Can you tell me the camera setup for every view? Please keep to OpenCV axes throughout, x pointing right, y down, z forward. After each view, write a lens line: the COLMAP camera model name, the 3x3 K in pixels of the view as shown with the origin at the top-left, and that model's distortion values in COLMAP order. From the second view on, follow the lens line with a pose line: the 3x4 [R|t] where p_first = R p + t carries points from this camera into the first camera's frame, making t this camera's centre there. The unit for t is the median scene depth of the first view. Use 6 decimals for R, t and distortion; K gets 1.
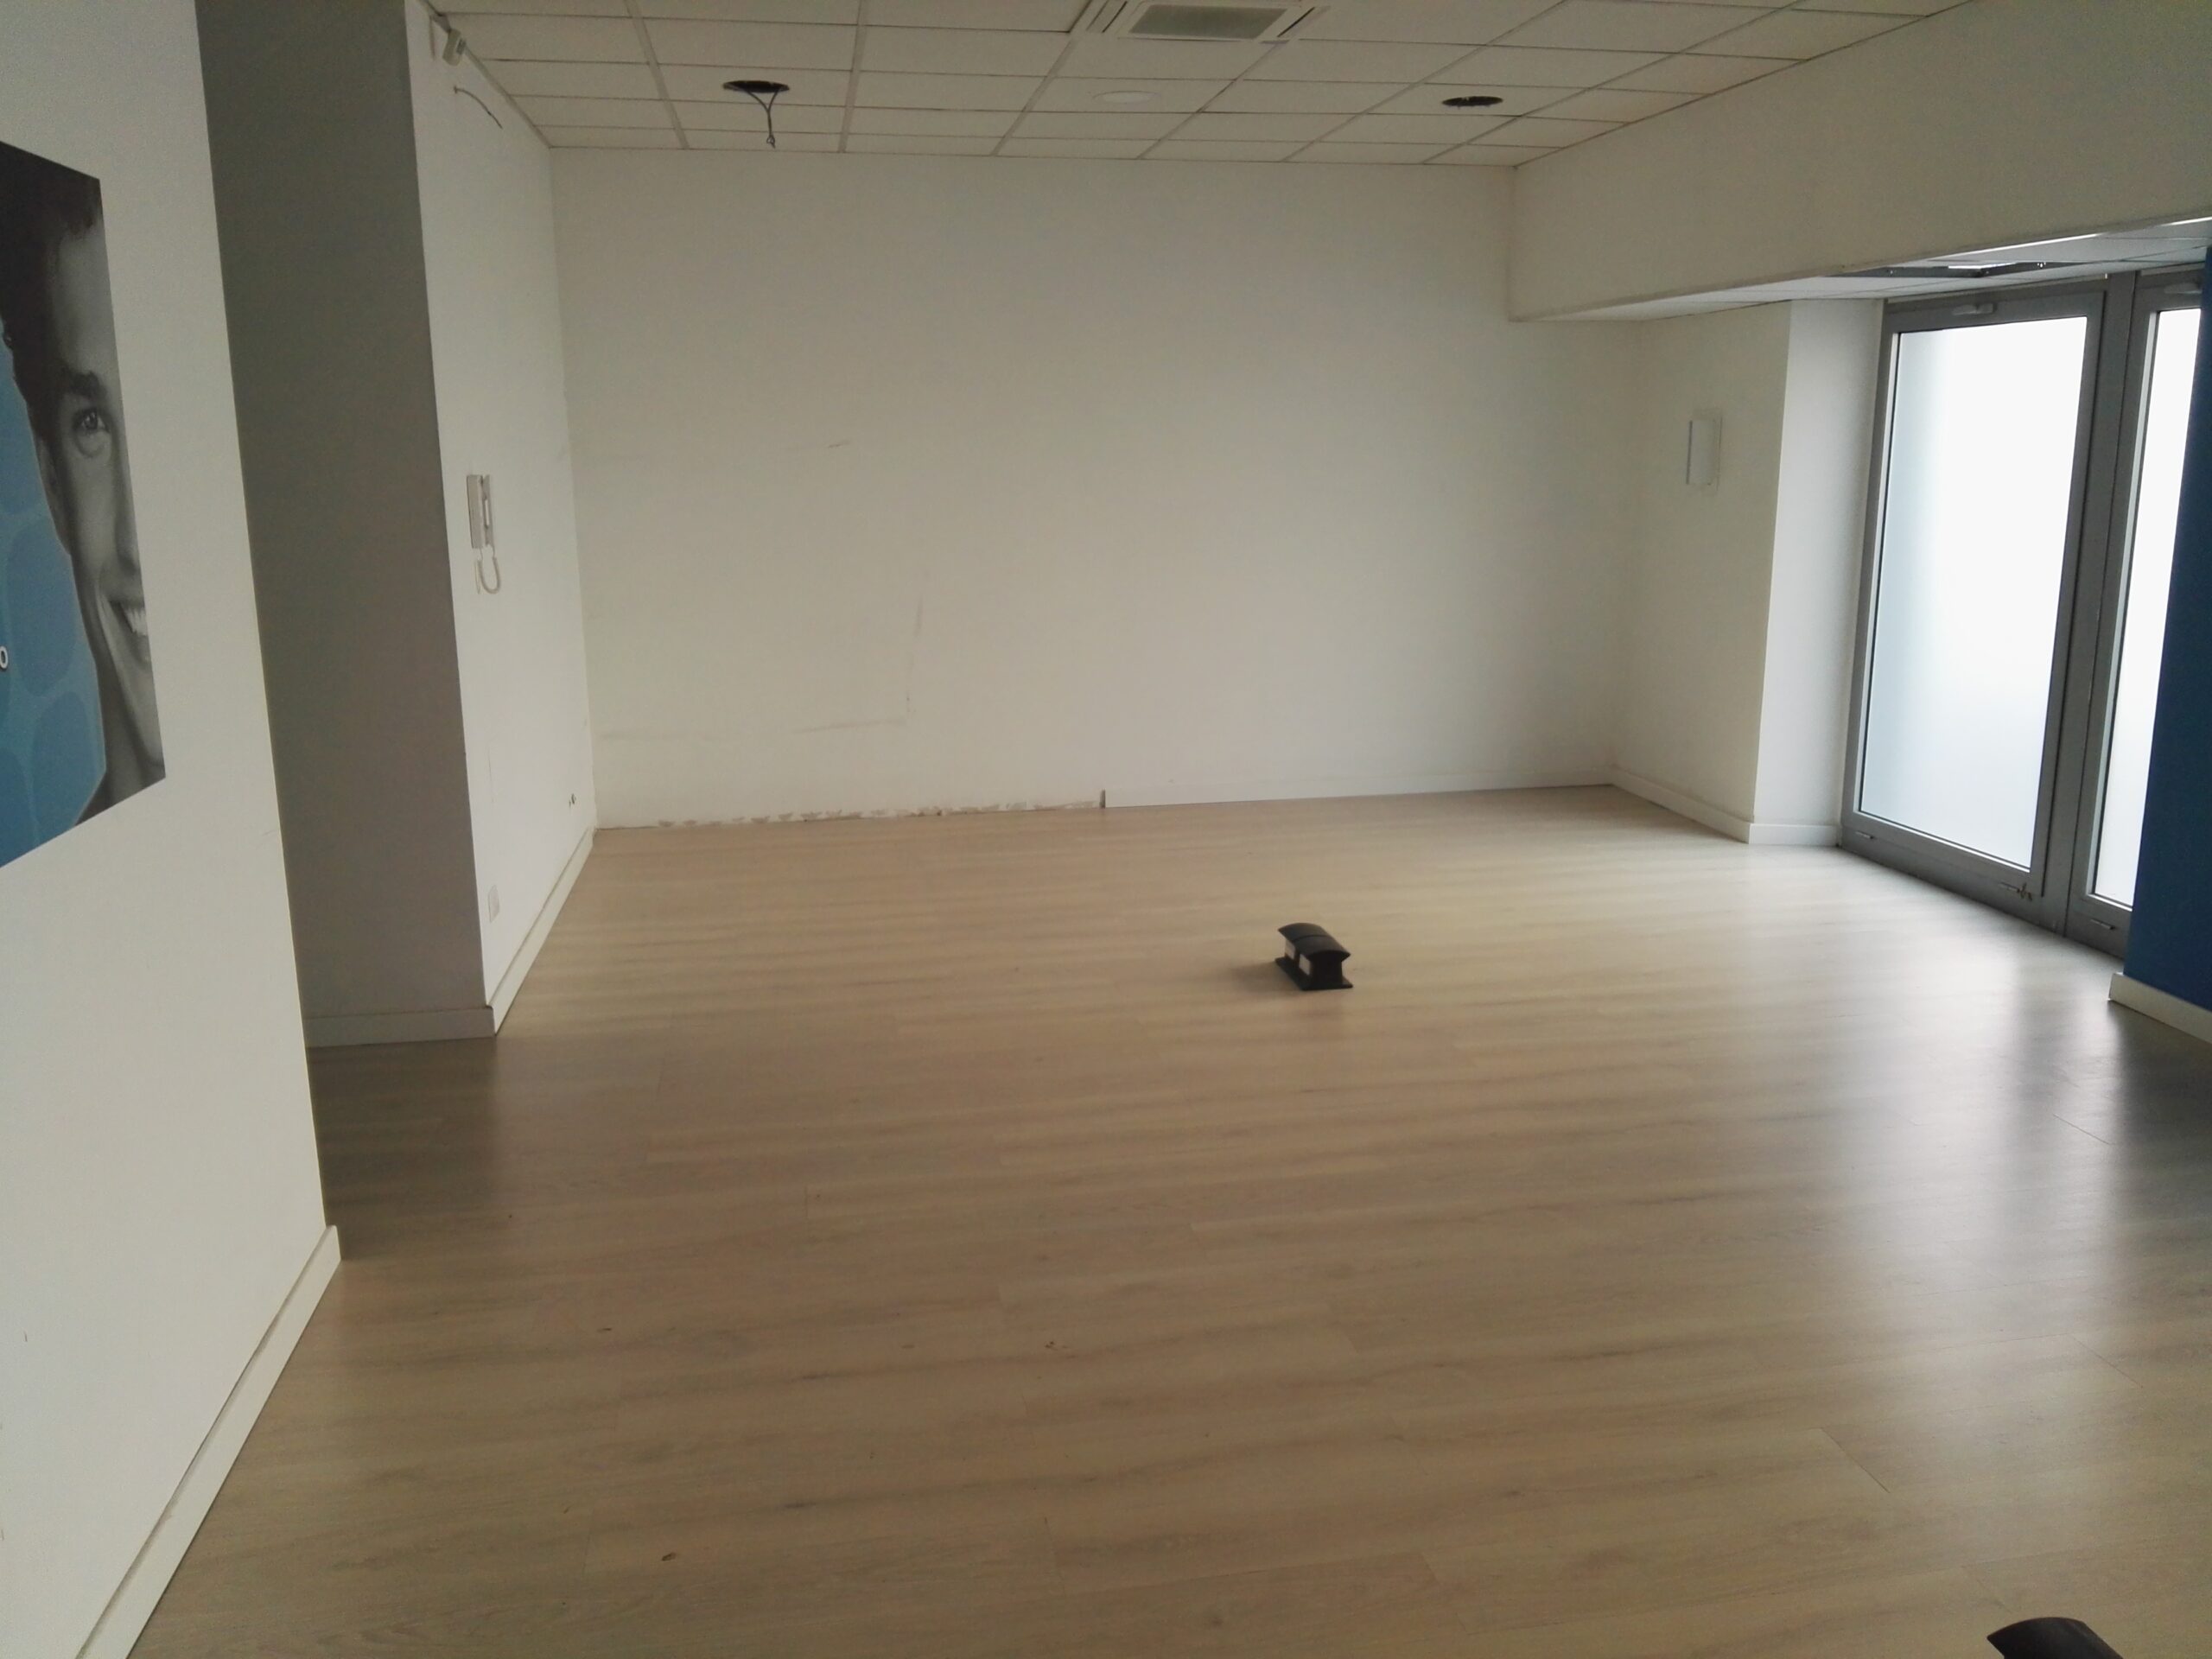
lens RADIAL K [[1774.8, 0, 1146.2], [0, 1774.8, 820.5], [0, 0, 1]] dist [0.040131, -0.097799]
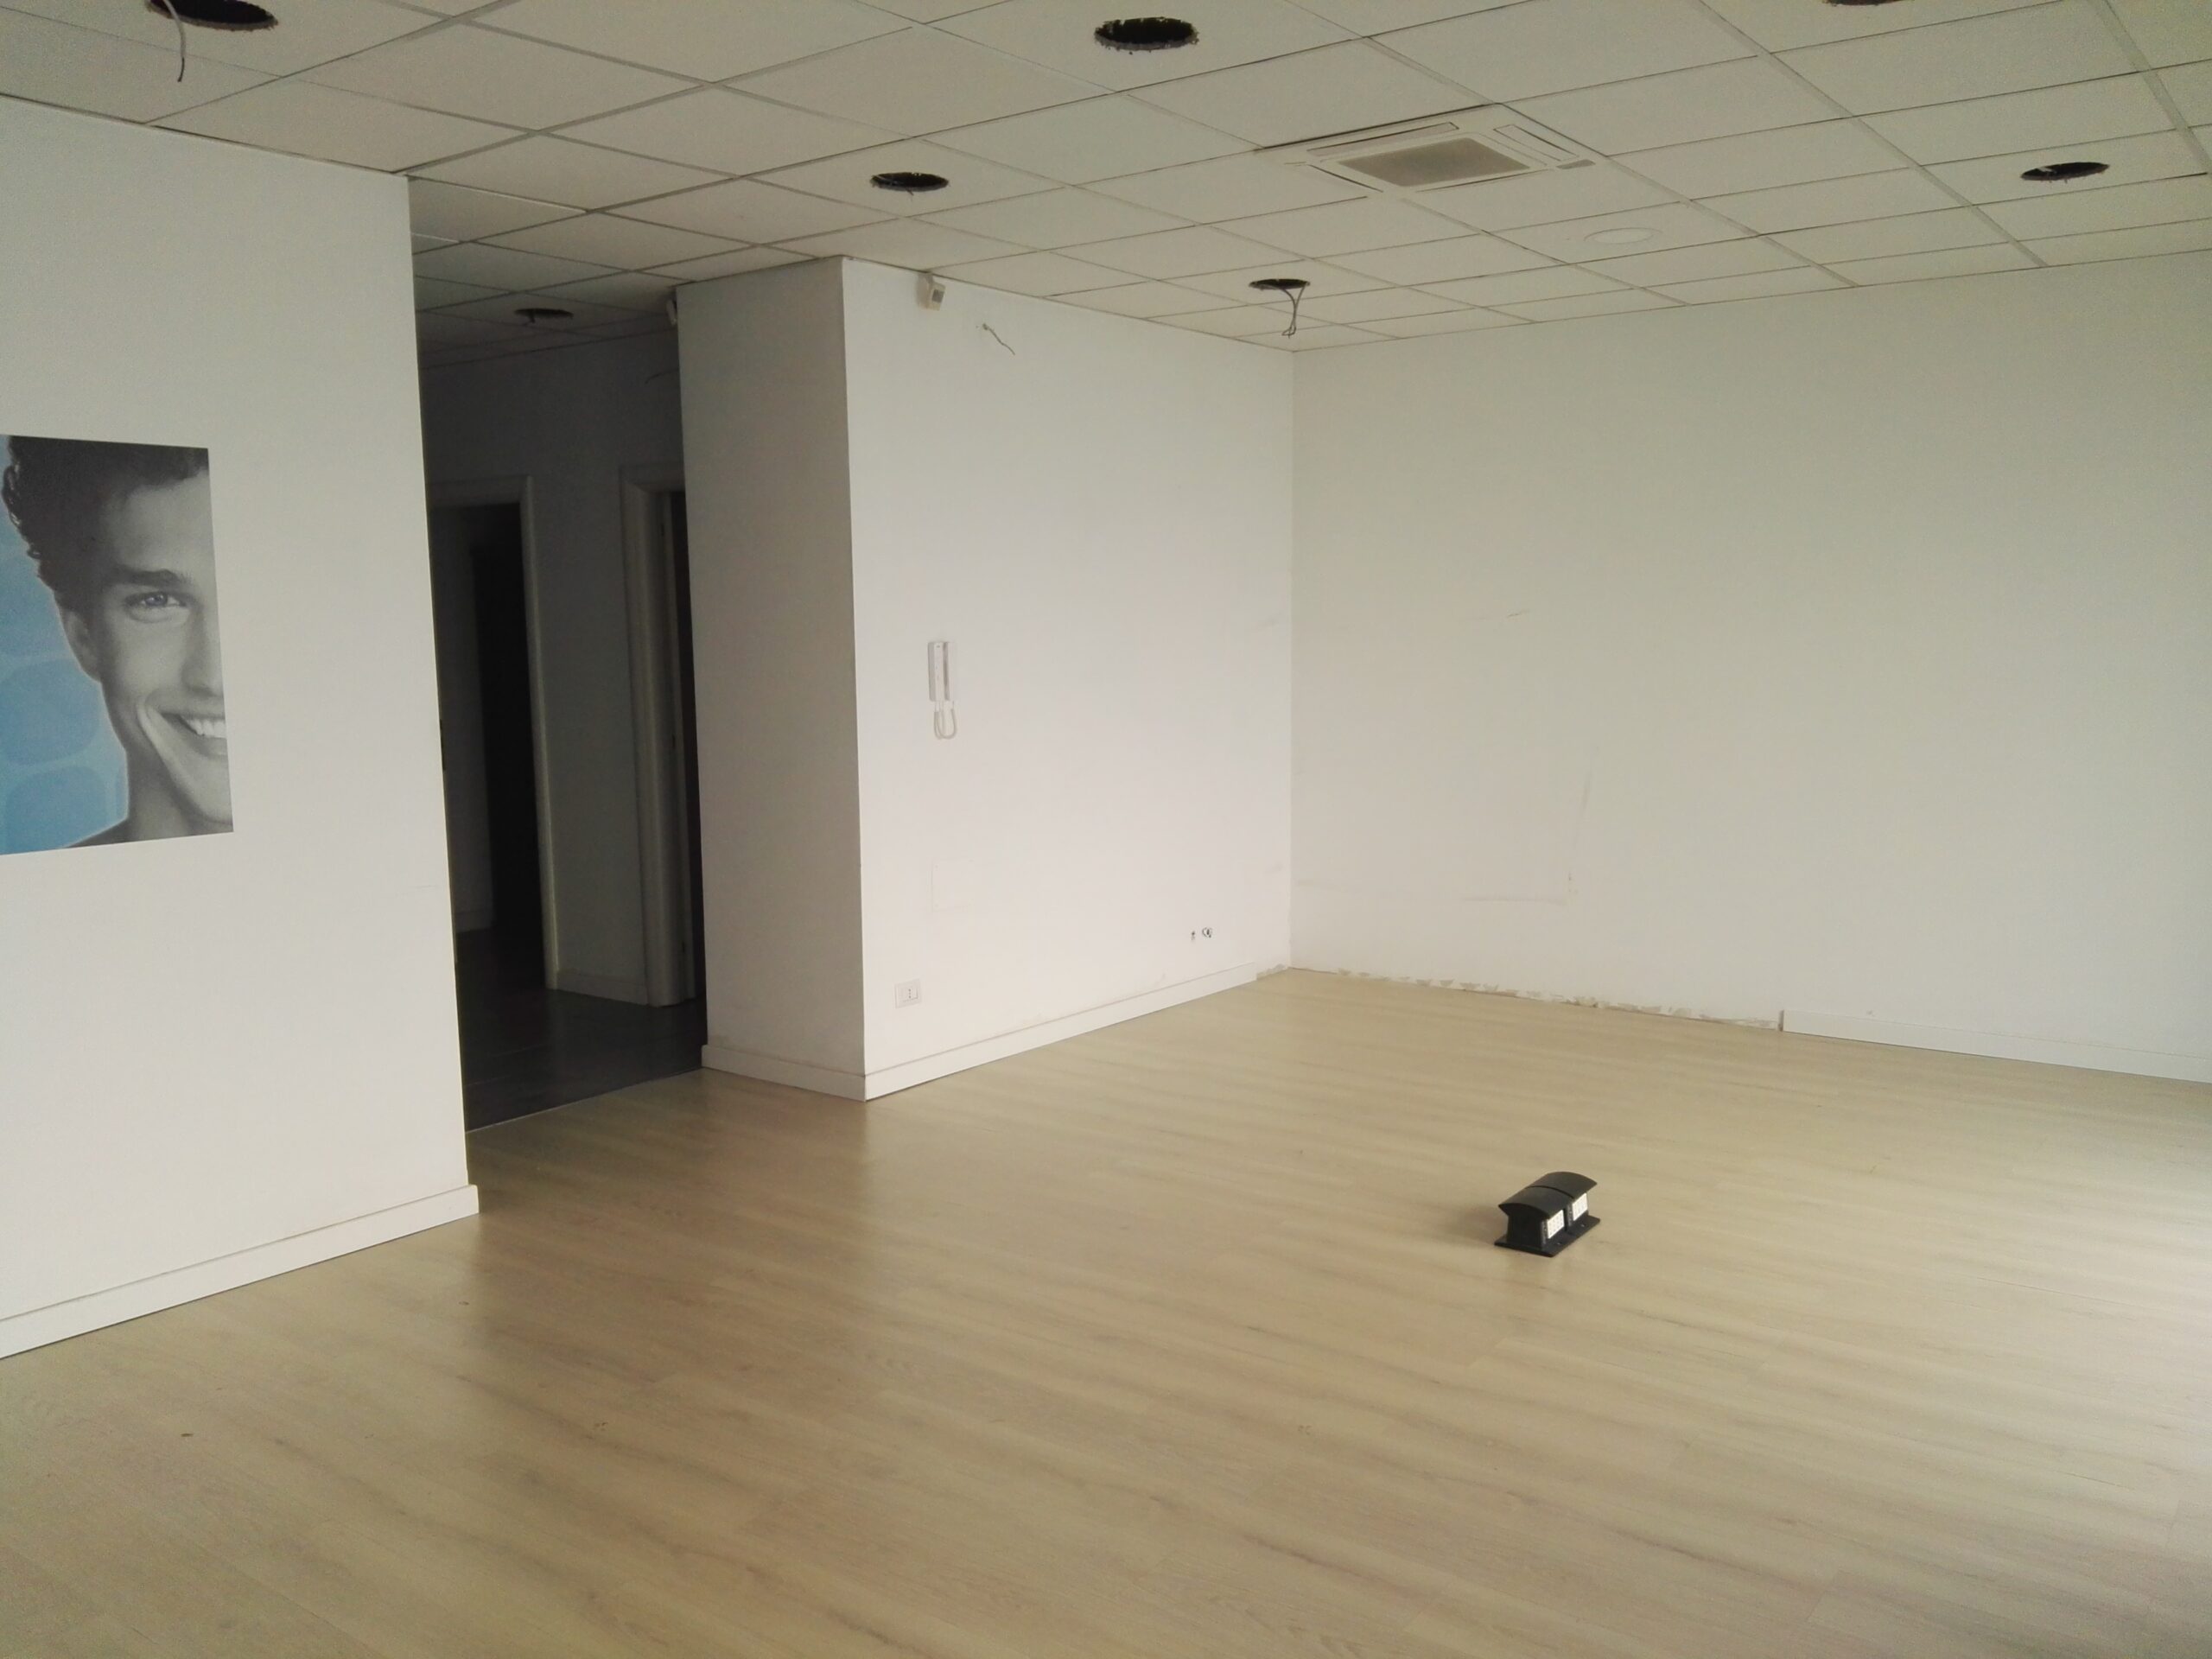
lens RADIAL K [[1771.8, 0, 1106.0], [0, 1771.8, 829.5], [0, 0, 1]] dist [0.055802, -0.105457]
pose [[0.690302, 0.087427, -0.718219, 0.479688], [-0.149067, 0.988561, -0.022937, -0.046522], [0.707998, 0.122896, 0.695439, 0.213422]]
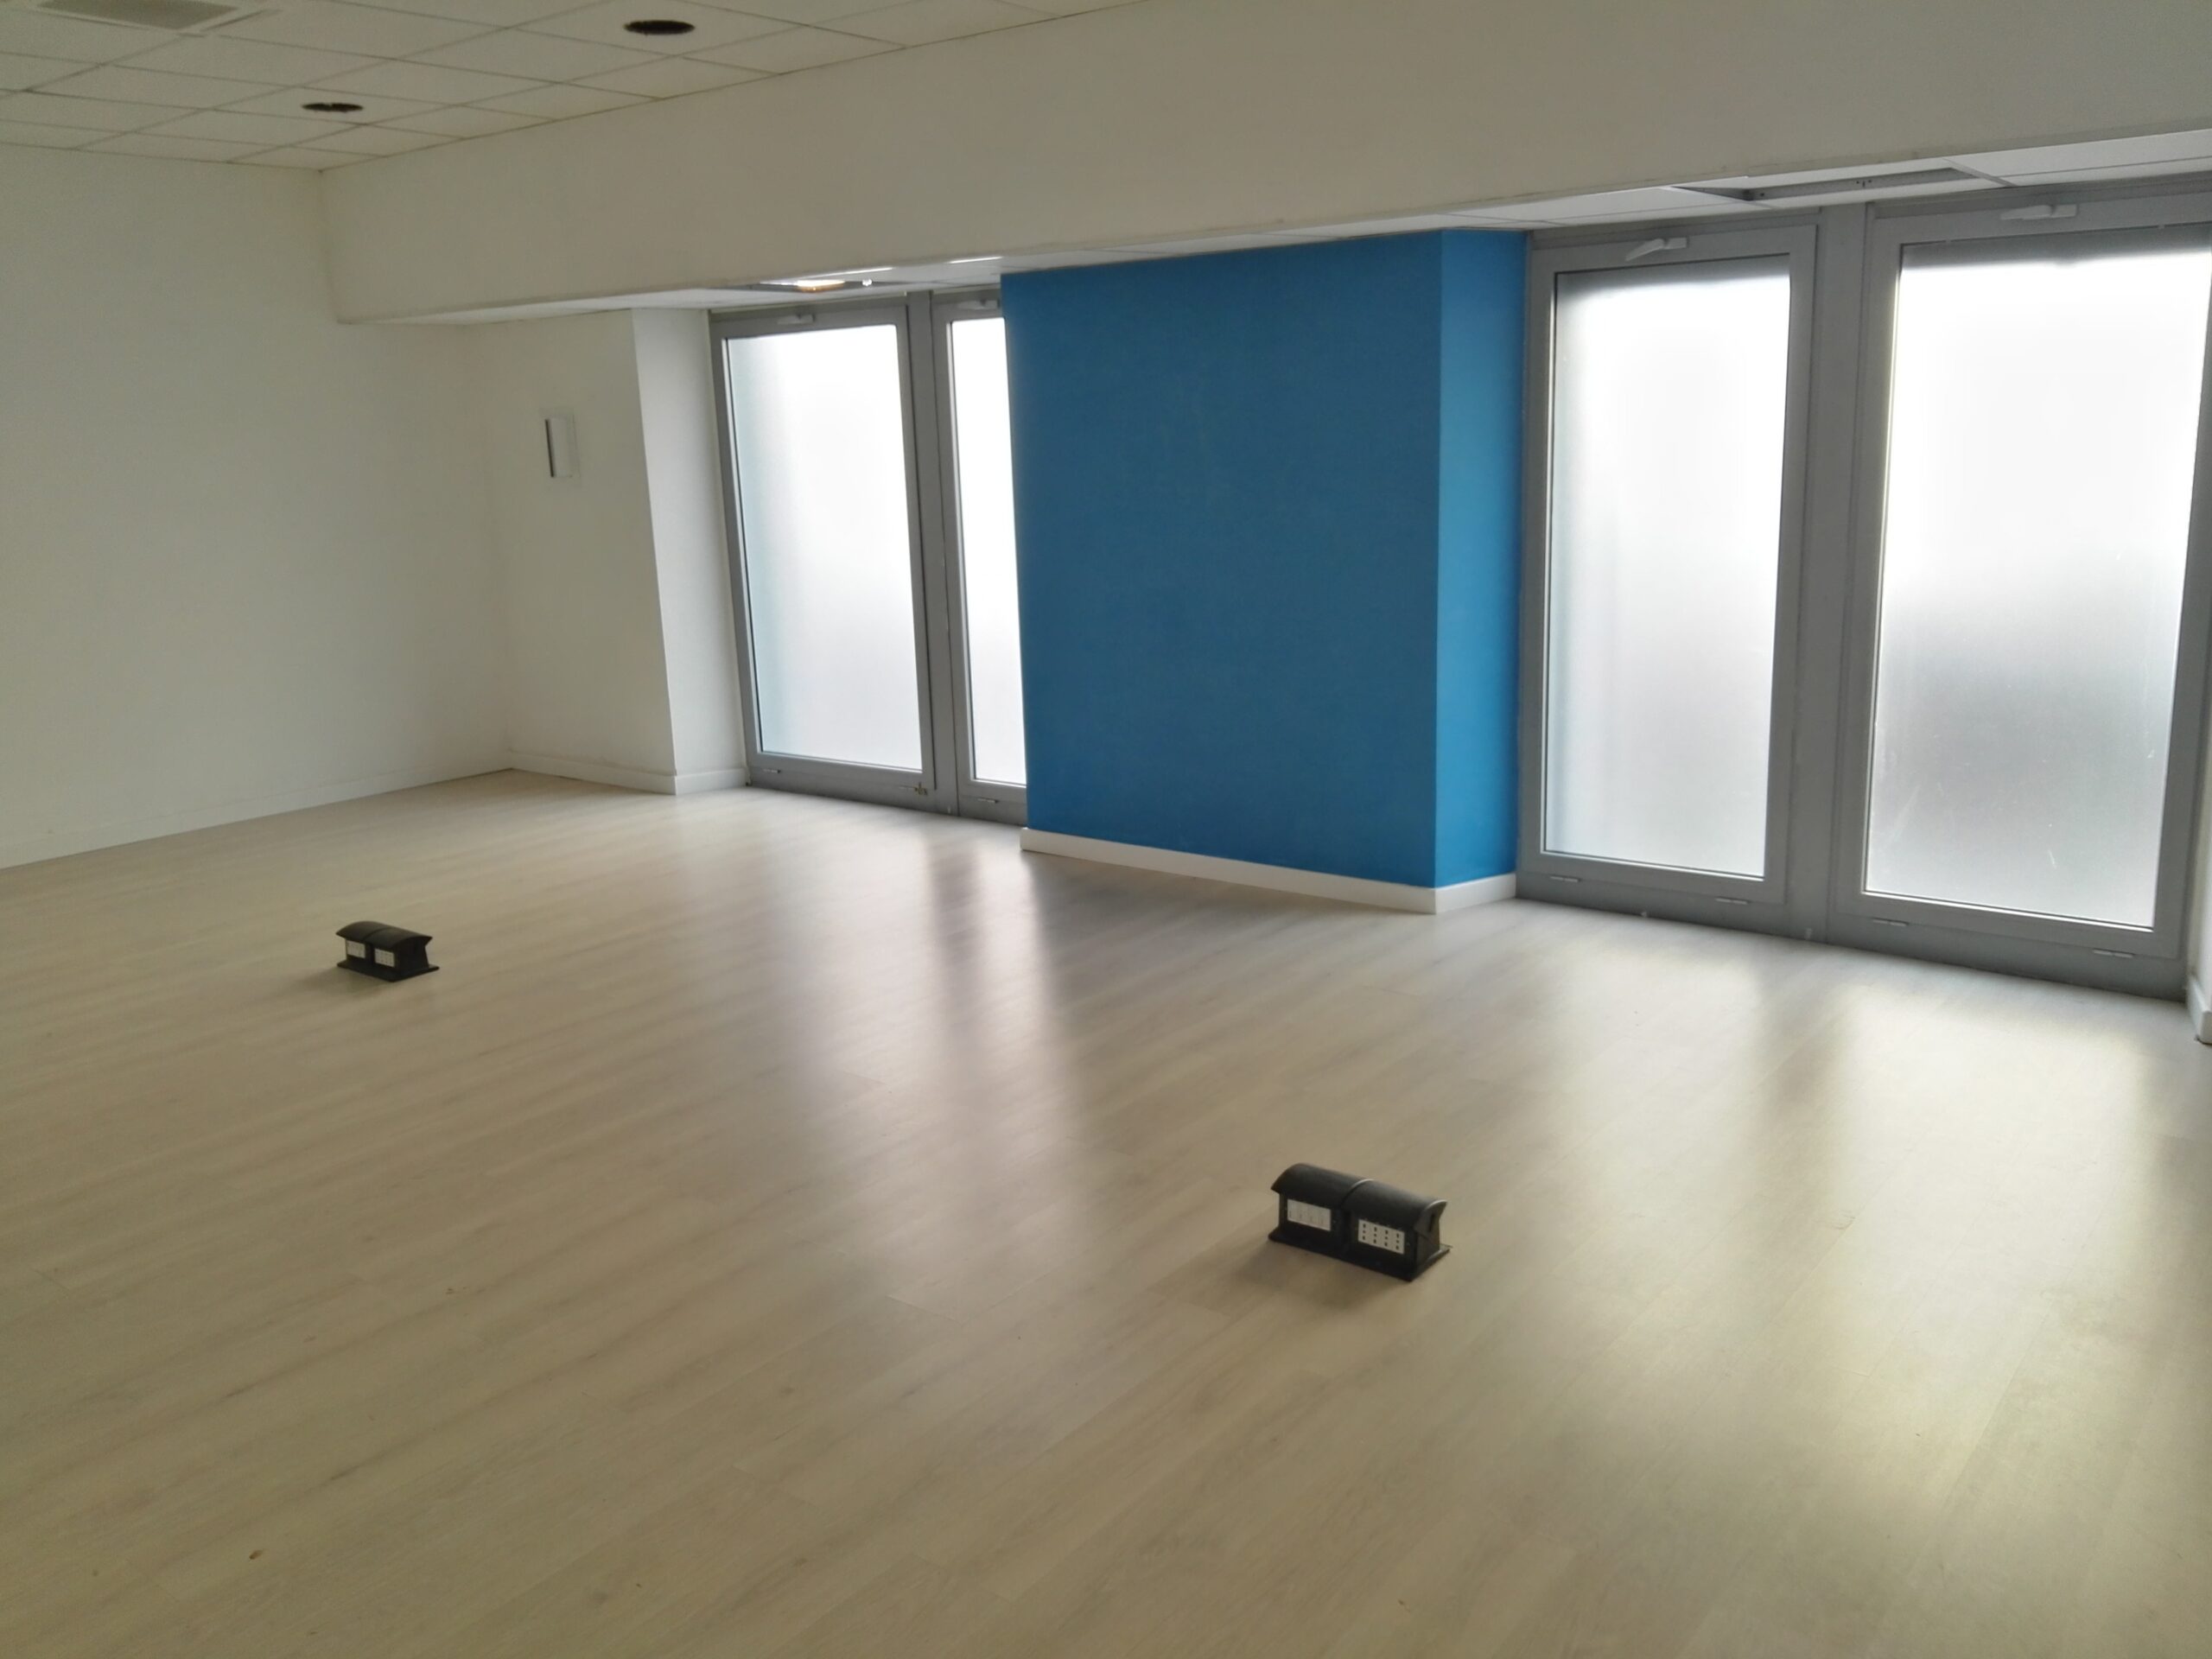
lens RADIAL K [[1771.8, 0, 1106.0], [0, 1771.8, 829.5], [0, 0, 1]] dist [0.055802, -0.105457]
pose [[0.755287, -0.167059, 0.633745, -0.199599], [0.166175, 0.984183, 0.061392, 0.012987], [-0.633978, 0.058944, 0.771102, -0.040359]]
